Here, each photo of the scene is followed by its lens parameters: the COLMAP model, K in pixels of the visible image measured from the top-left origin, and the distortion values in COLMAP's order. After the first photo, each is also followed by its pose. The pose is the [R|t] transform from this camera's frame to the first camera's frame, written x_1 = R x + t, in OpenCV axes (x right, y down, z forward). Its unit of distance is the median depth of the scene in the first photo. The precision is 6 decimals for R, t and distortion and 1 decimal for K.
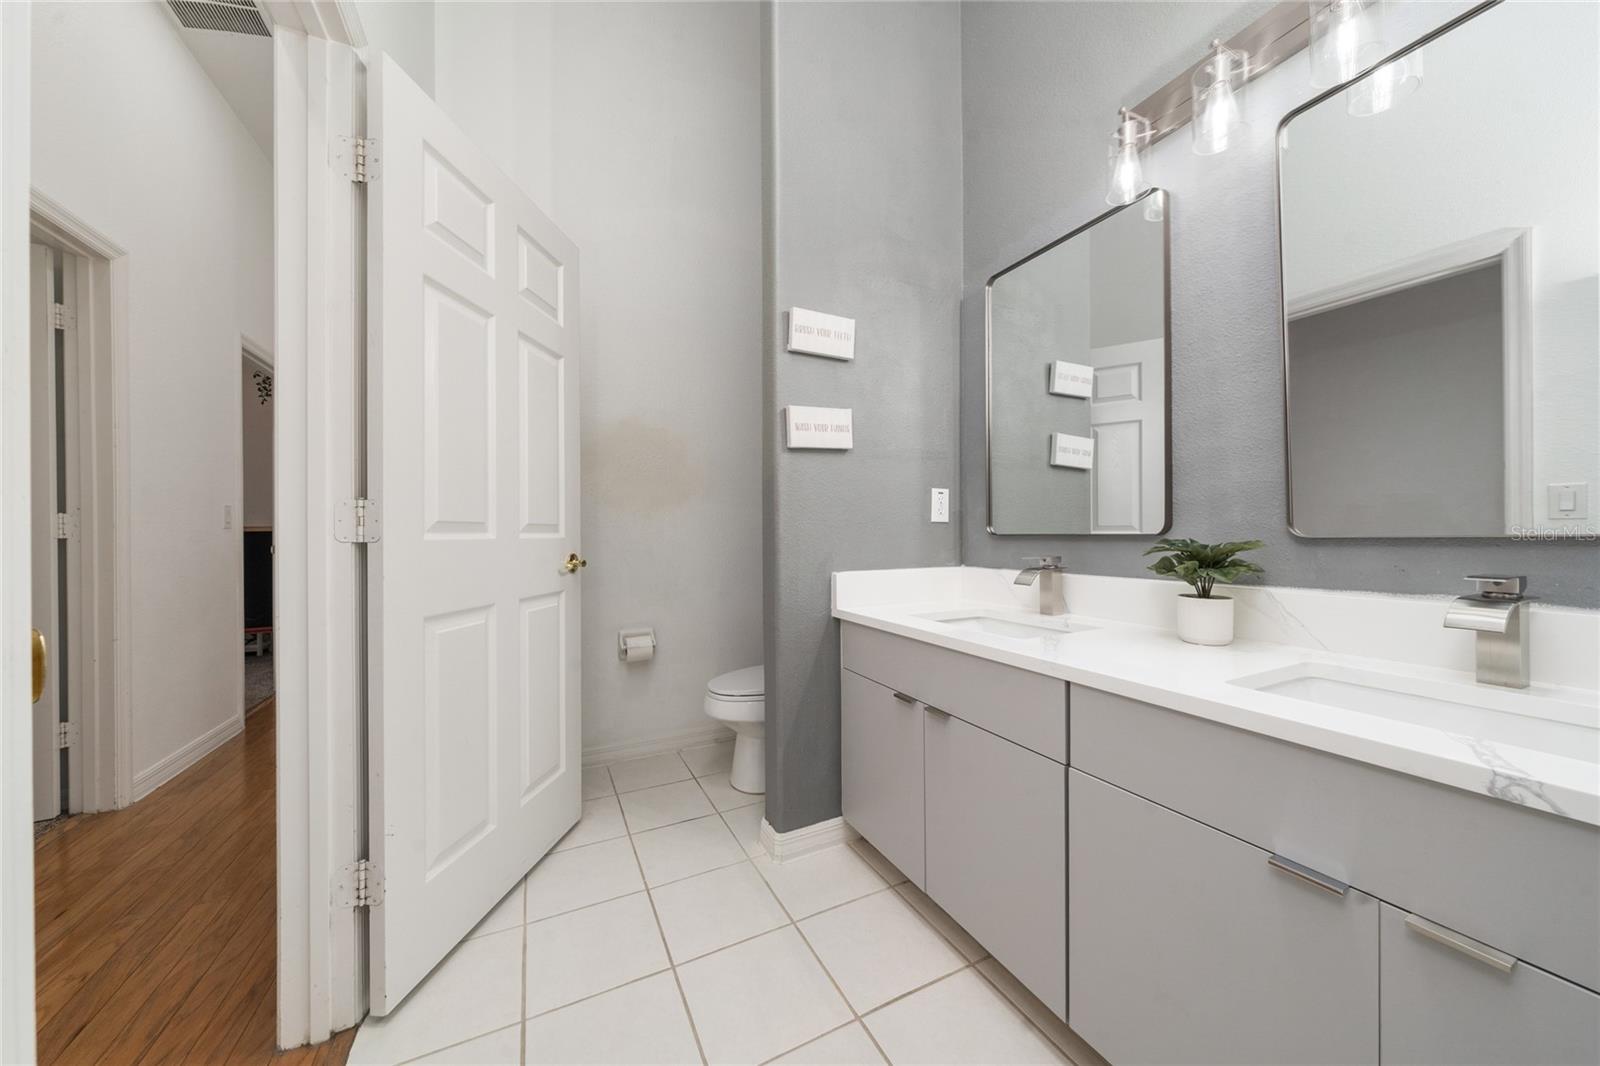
lens RADIAL K [[551.0, 0, 803.2], [0, 551.0, 533.1], [0, 0, 1]] dist [-0.000787, -0.000049]
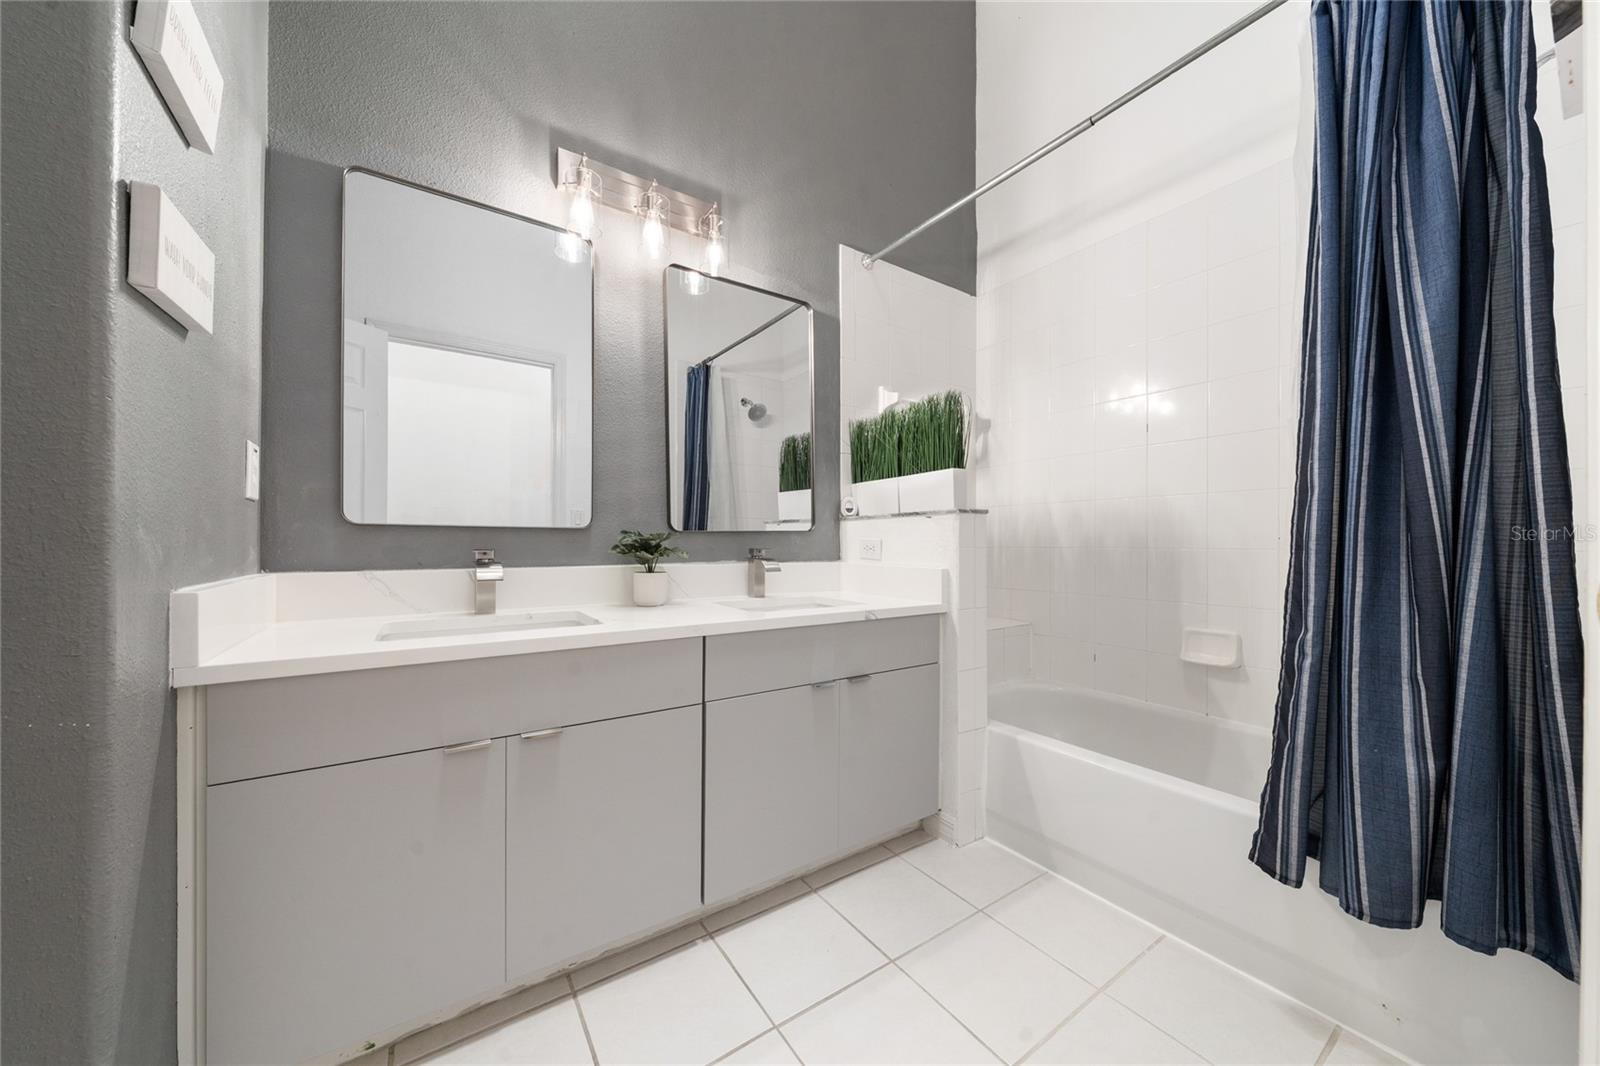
lens RADIAL K [[548.2, 0, 799.9], [0, 548.2, 541.6], [0, 0, 1]] dist [-0.001087, -0.000078]
pose [[-0.119727, 0.007835, 0.992776, -0.681726], [0.002118, 0.999969, -0.007636, 0.047960], [-0.992805, 0.001189, -0.119740, 0.776384]]
